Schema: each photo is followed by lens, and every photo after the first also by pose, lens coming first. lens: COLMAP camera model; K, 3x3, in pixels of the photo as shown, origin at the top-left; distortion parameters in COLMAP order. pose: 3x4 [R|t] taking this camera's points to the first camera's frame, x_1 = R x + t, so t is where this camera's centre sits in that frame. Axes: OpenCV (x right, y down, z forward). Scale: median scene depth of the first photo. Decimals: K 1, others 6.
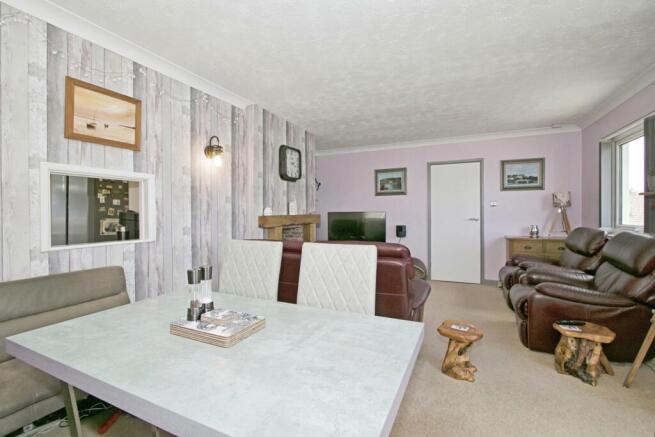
lens RADIAL K [[301.5, 0, 325.6], [0, 301.5, 215.6], [0, 0, 1]] dist [-0.029382, 0.000331]
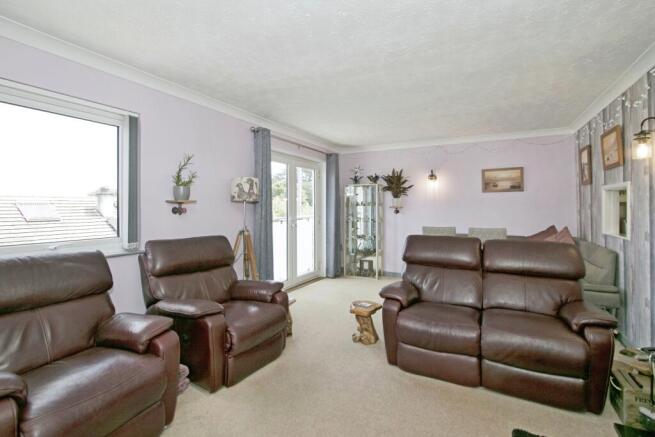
lens RADIAL K [[301.5, 0, 325.6], [0, 301.5, 215.6], [0, 0, 1]] dist [-0.029382, 0.000331]
pose [[-0.998878, -0.000927, 0.047354, 0.425124], [0.001152, 0.999038, 0.043841, -0.048878], [-0.047349, 0.043846, -0.997916, 1.784521]]
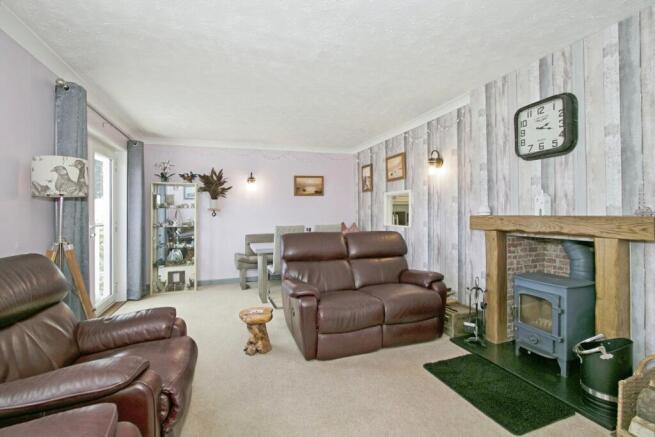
lens RADIAL K [[301.5, 0, 325.6], [0, 301.5, 215.6], [0, 0, 1]] dist [-0.029382, 0.000331]
pose [[-0.717142, 0.016788, -0.696725, 0.836042], [0.000364, 0.999719, 0.023715, -0.022690], [0.696927, 0.016753, -0.716946, 1.587449]]
